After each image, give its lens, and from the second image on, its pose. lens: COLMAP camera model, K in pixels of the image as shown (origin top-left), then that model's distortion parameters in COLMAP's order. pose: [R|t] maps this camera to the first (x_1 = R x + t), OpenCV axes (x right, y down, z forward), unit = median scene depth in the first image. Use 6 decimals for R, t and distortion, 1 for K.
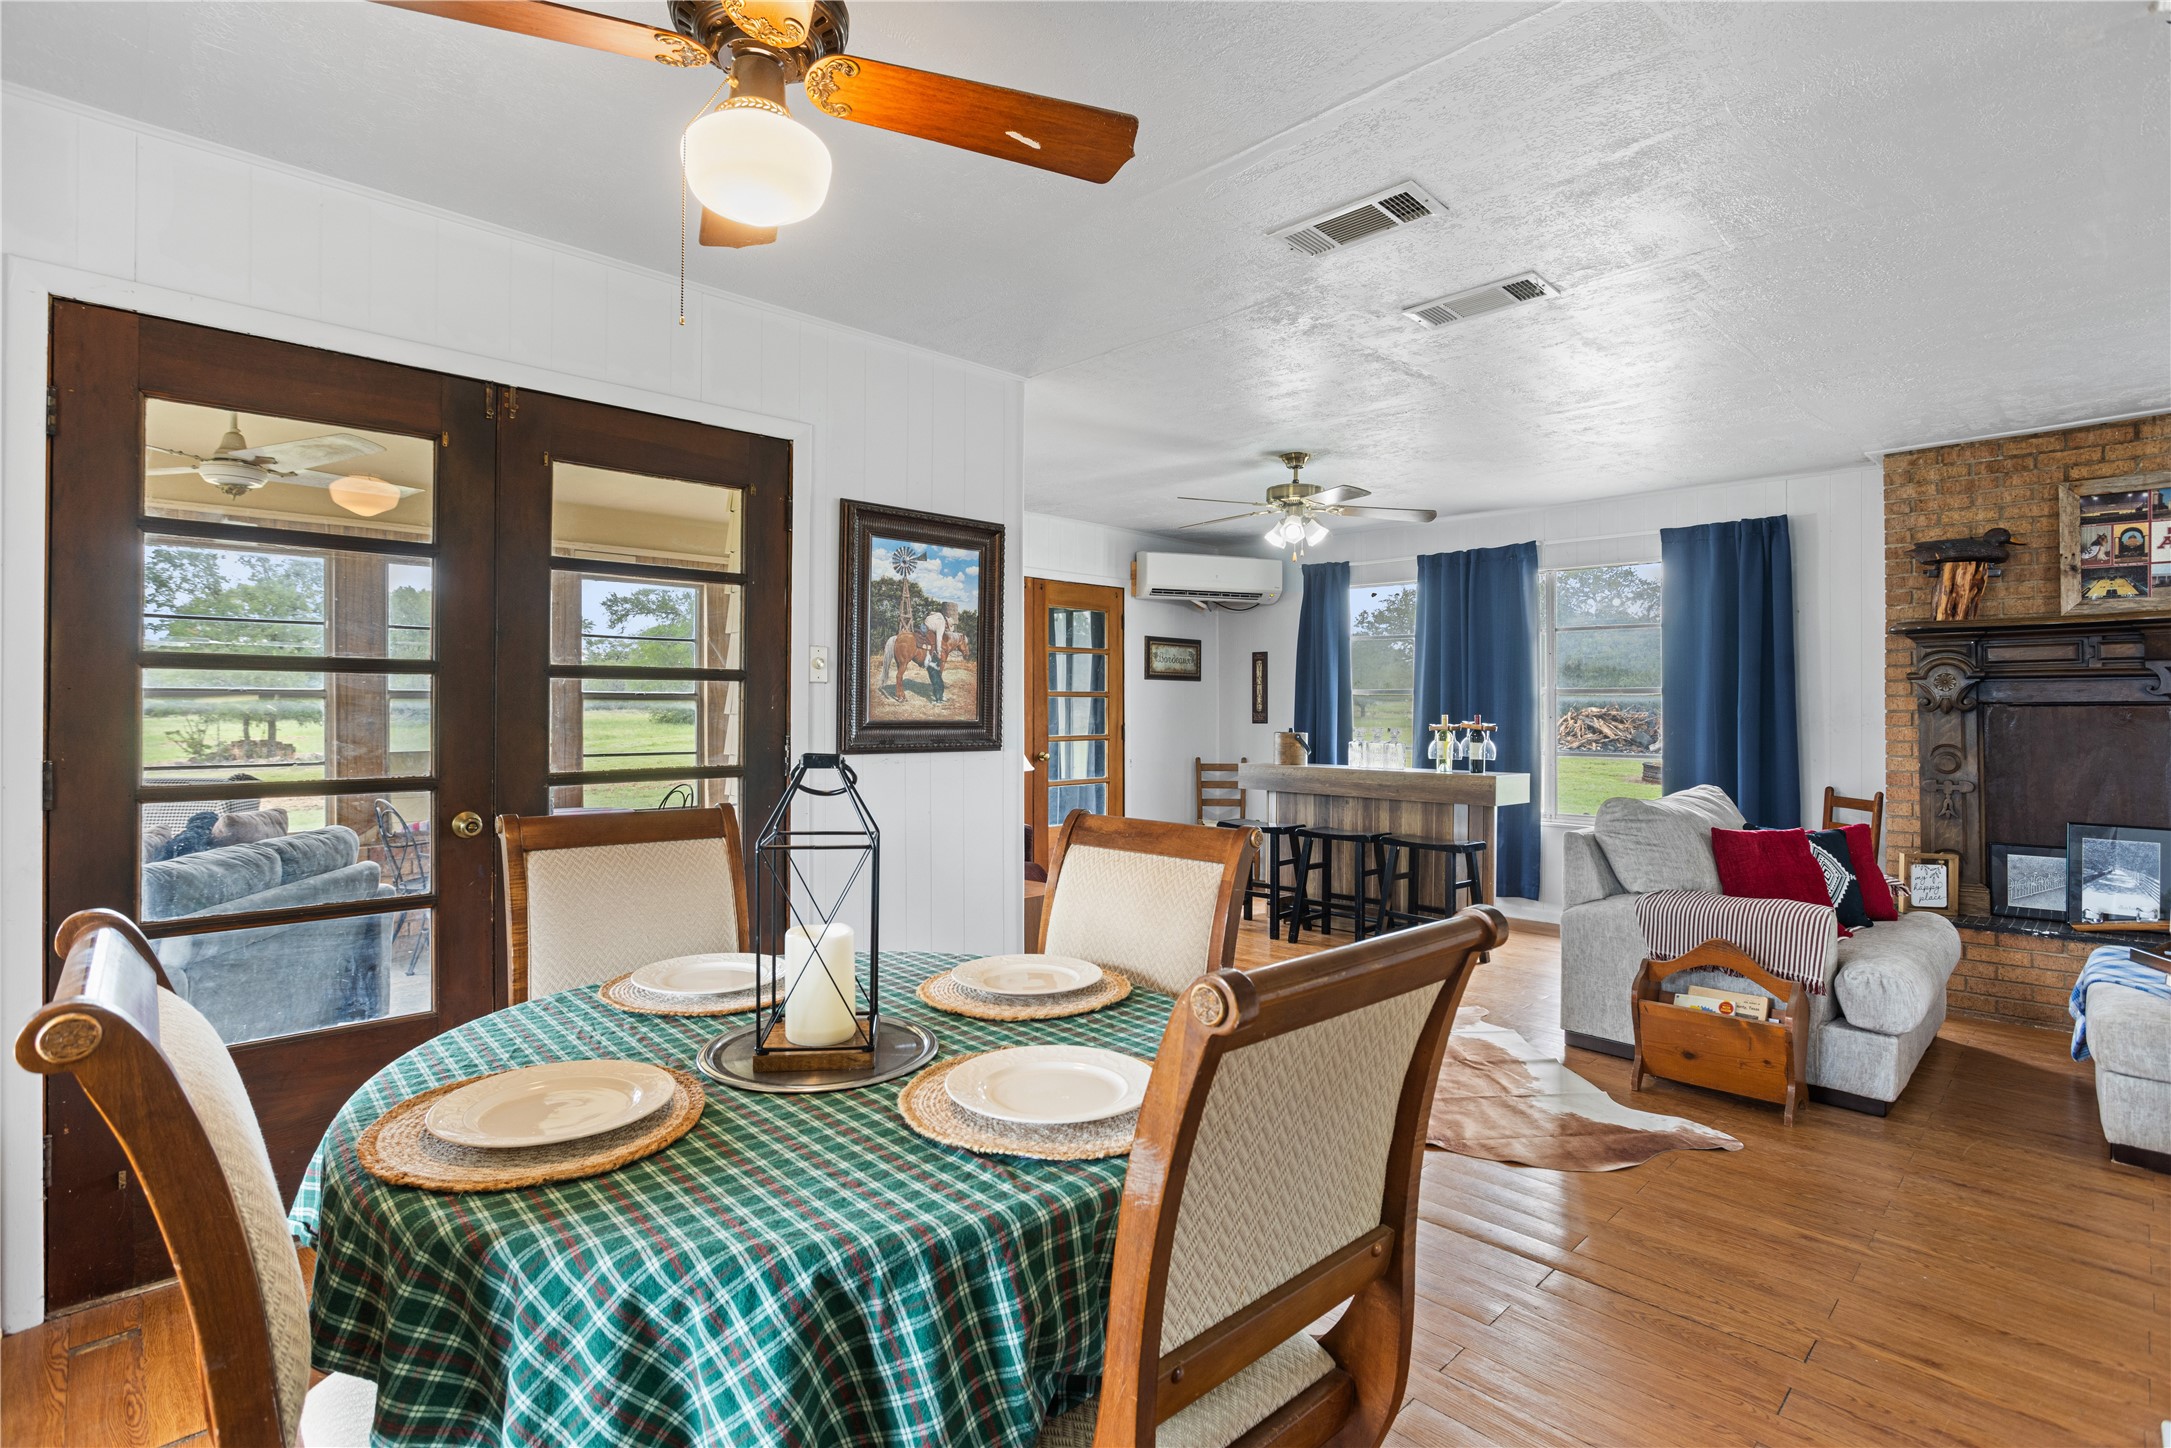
lens RADIAL K [[1060.7, 0, 1095.9], [0, 1060.7, 715.5], [0, 0, 1]] dist [-0.036219, 0.010945]
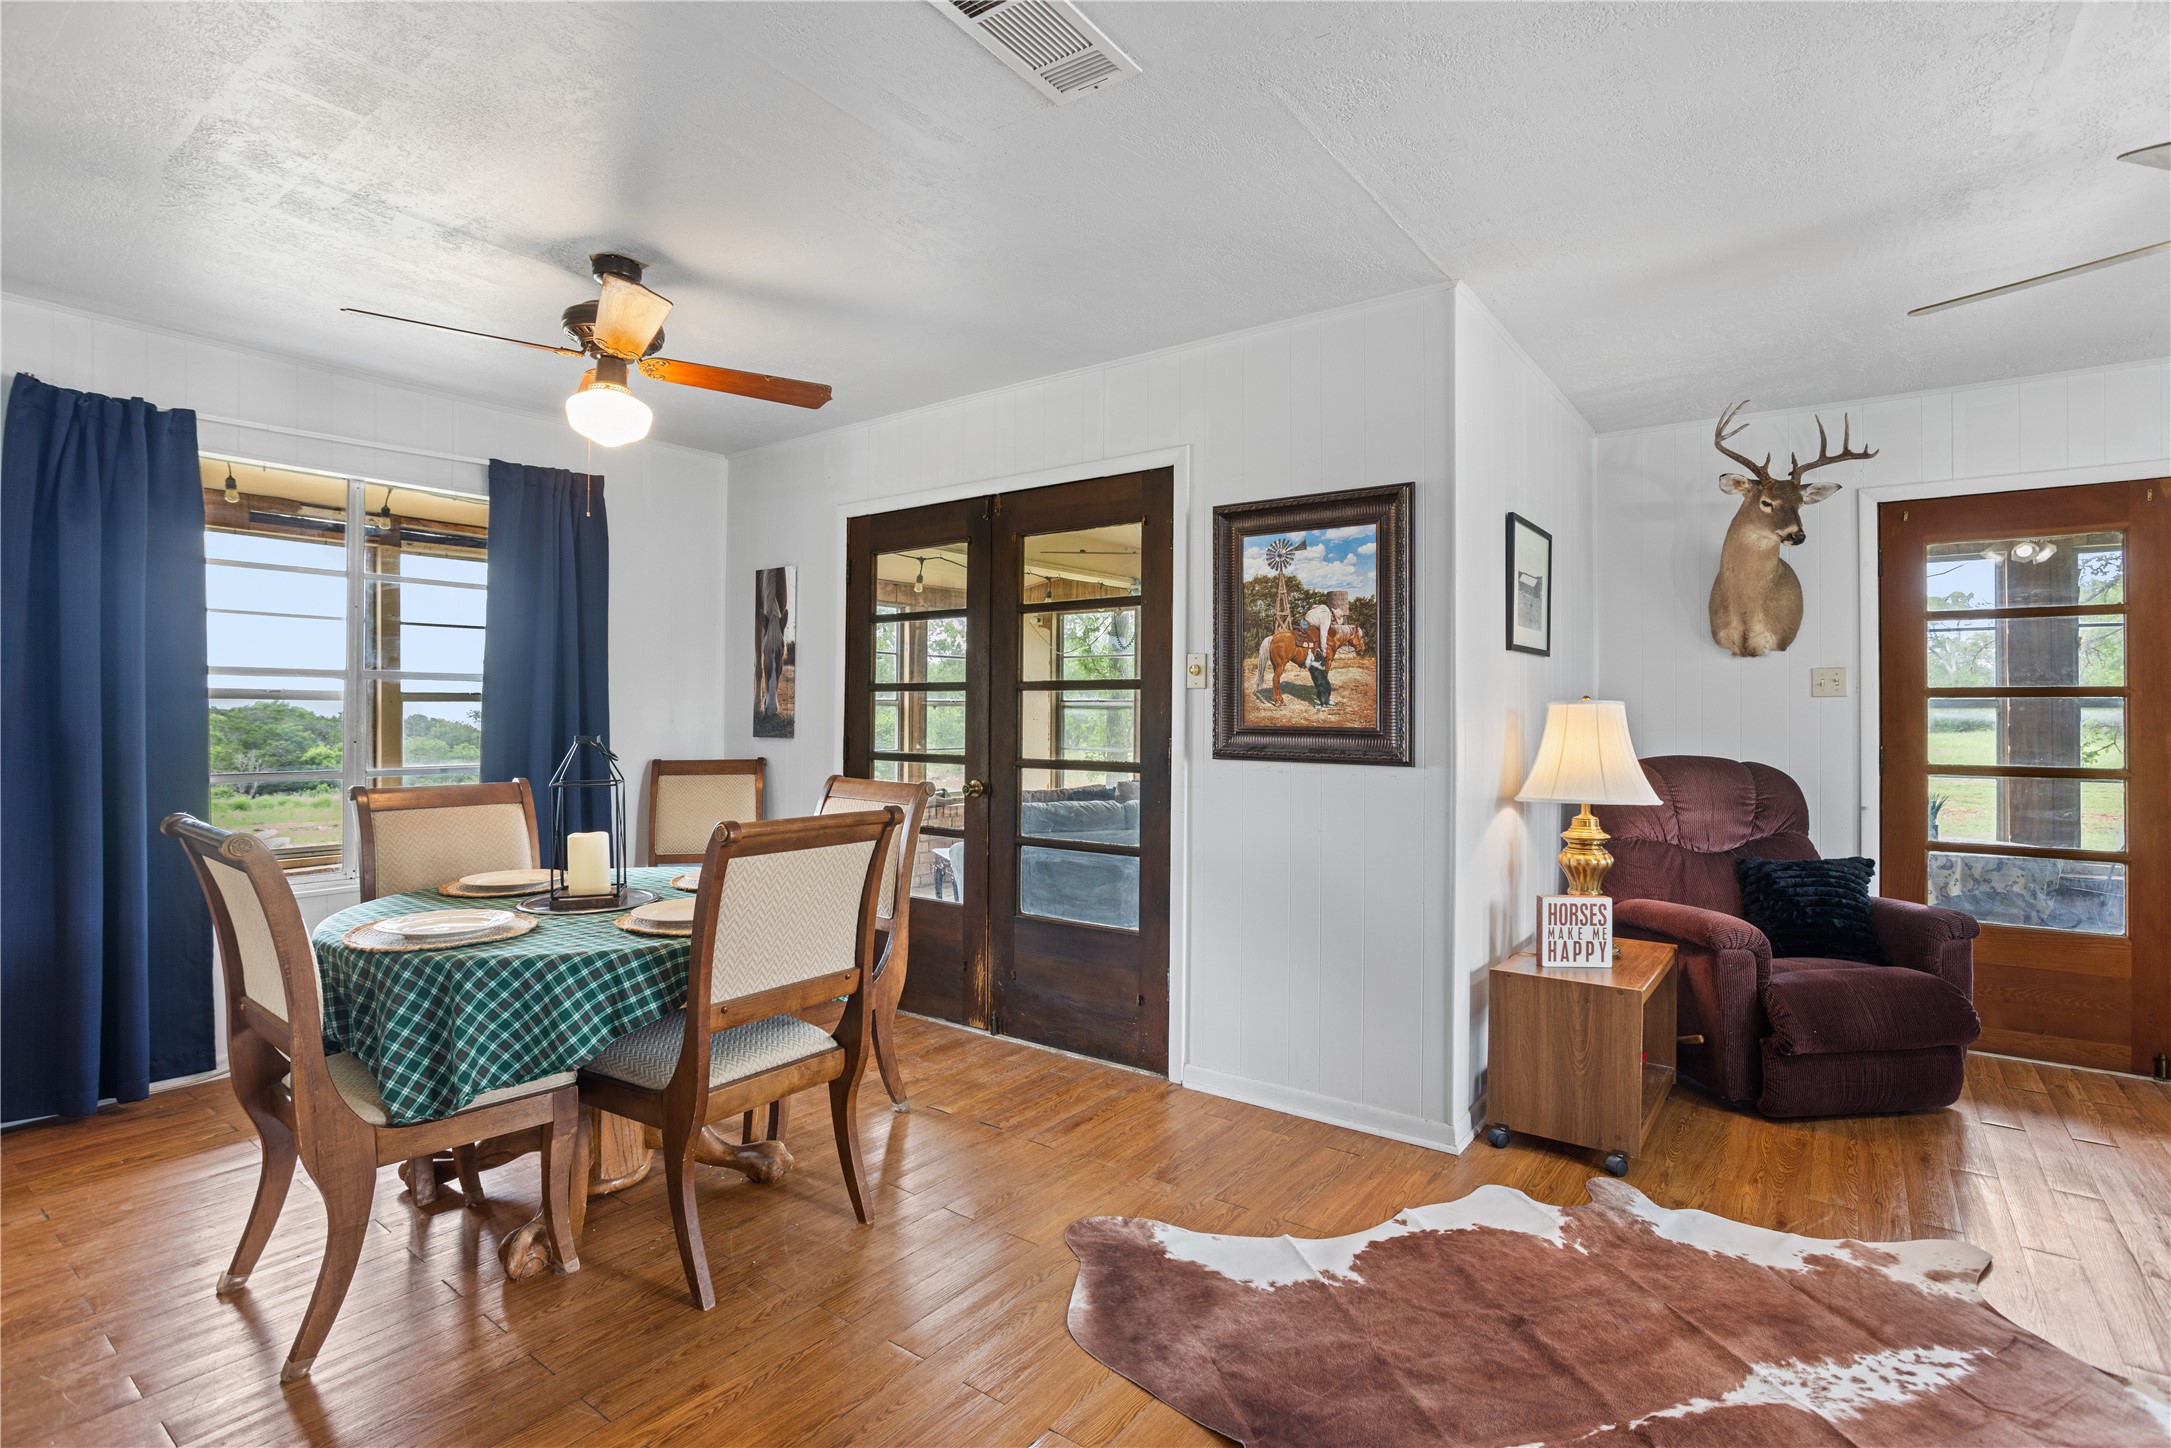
lens RADIAL K [[1060.7, 0, 1062.8], [0, 1060.7, 703.4], [0, 0, 1]] dist [-0.036219, 0.010945]
pose [[0.136533, -0.011072, -0.990574, 0.678266], [-0.012815, 0.999834, -0.012942, -0.001168], [0.990553, 0.014461, 0.136368, 0.654966]]
